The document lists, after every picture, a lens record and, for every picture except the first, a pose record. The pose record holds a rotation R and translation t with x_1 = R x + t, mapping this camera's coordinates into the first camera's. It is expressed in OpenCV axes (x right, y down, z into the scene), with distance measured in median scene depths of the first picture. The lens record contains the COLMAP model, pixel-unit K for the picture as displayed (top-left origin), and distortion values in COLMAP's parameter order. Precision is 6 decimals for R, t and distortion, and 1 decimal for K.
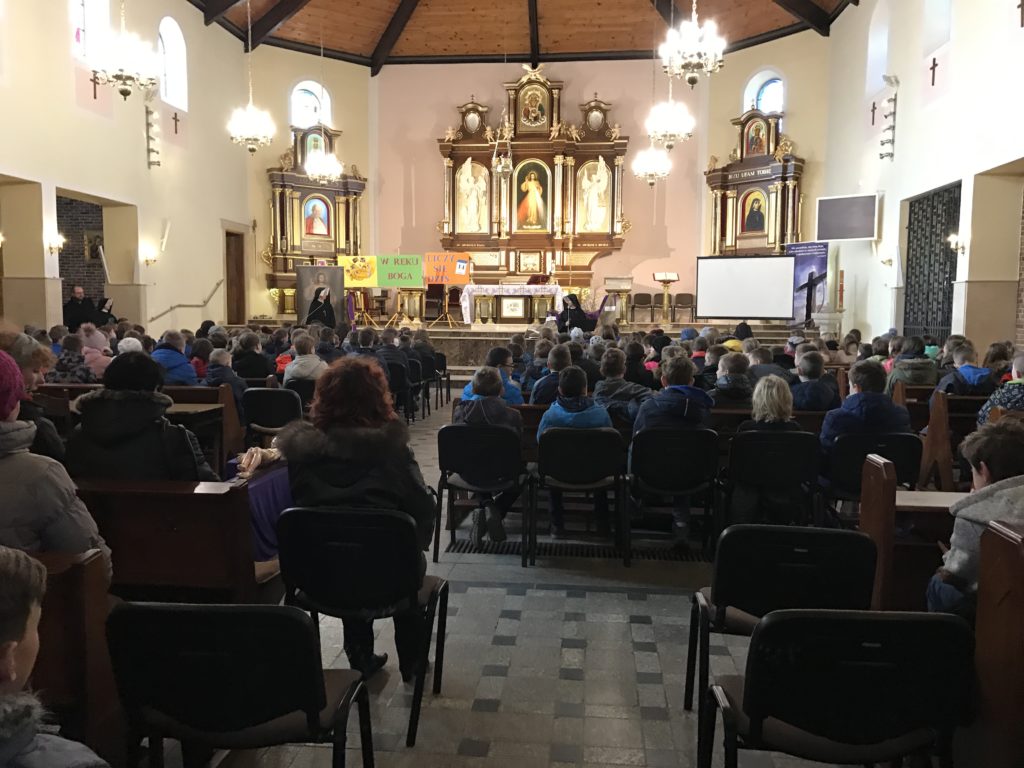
lens RADIAL K [[847.5, 0, 509.4], [0, 847.5, 379.0], [0, 0, 1]] dist [0.036425, -0.020785]
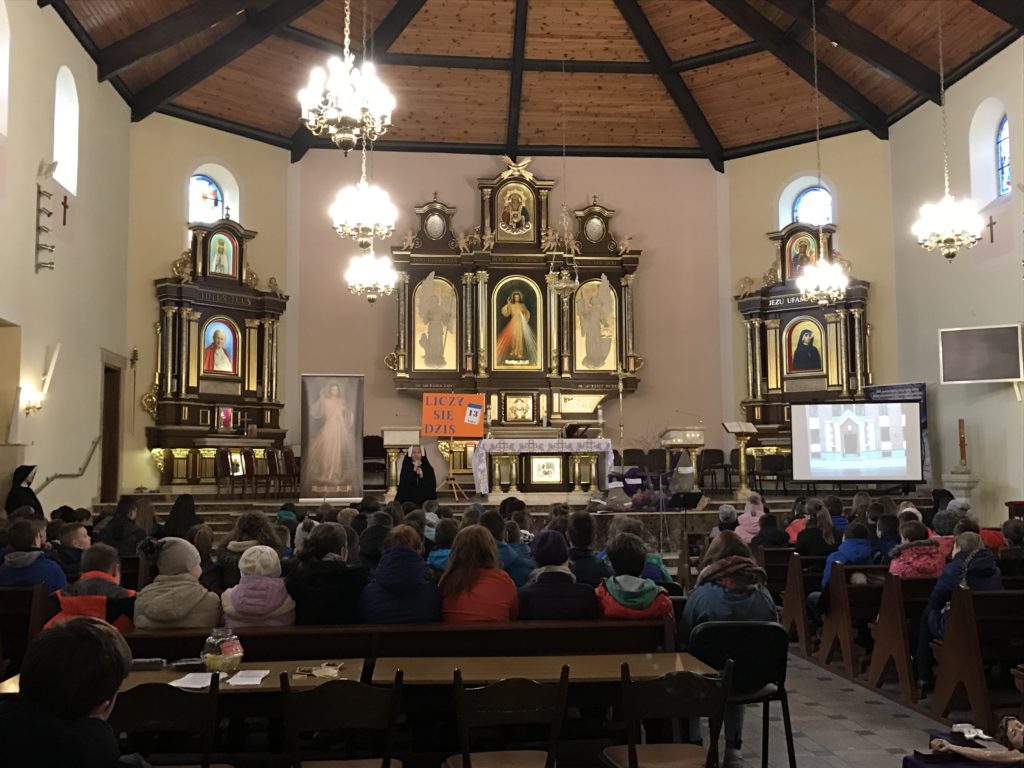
lens RADIAL K [[1083.7, 0, 518.1], [0, 1083.7, 377.4], [0, 0, 1]] dist [0.208675, -0.626240]
pose [[0.978572, 0.004247, 0.205860, -0.176832], [0.030051, 0.986136, -0.163195, -0.008996], [-0.203699, 0.165885, 0.964878, 0.072400]]
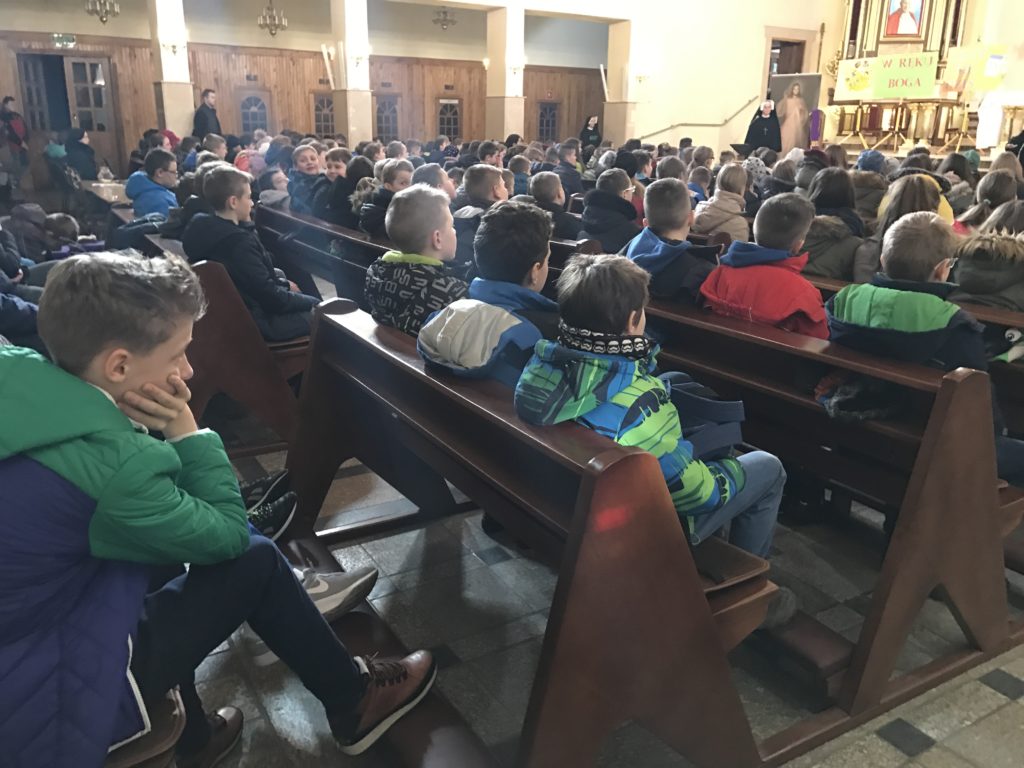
lens RADIAL K [[847.5, 0, 509.4], [0, 847.5, 379.0], [0, 0, 1]] dist [0.036425, -0.020785]
pose [[0.598422, 0.229162, -0.767708, 0.263437], [-0.078352, 0.970367, 0.228581, -0.007974], [0.797341, -0.076636, 0.598644, 0.189335]]
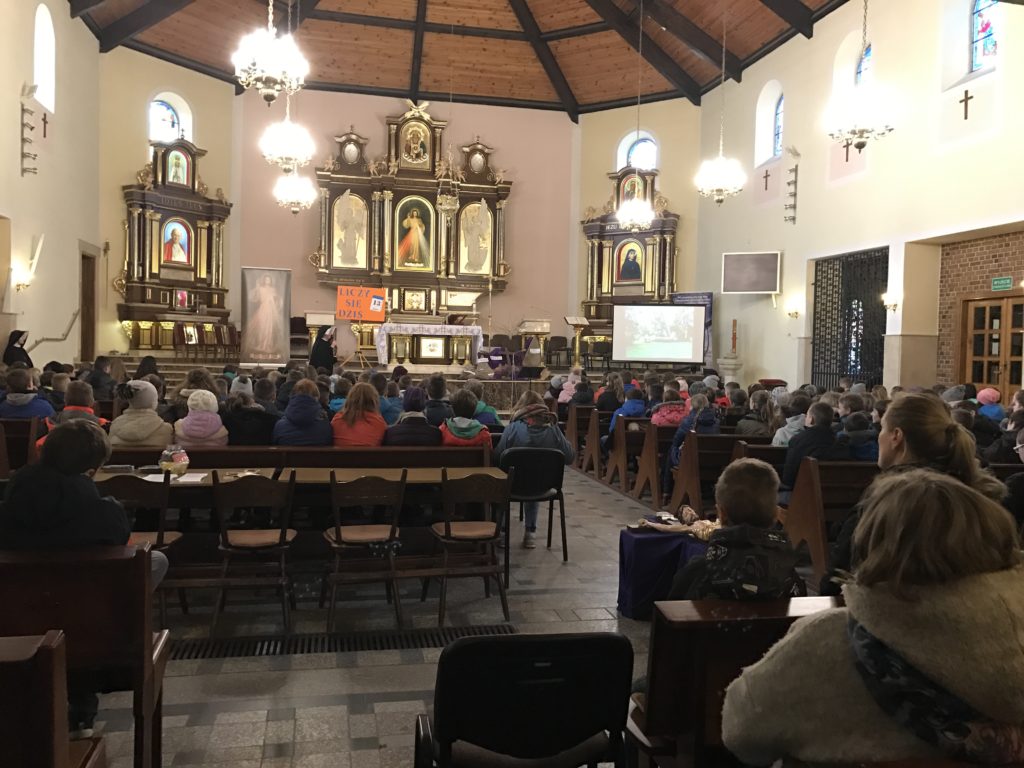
lens RADIAL K [[847.5, 0, 509.4], [0, 847.5, 379.0], [0, 0, 1]] dist [0.036425, -0.020785]
pose [[0.951499, 0.005911, 0.307595, -0.173648], [0.007626, 0.999055, -0.042791, -0.005674], [-0.307557, 0.043061, 0.950555, 0.045666]]
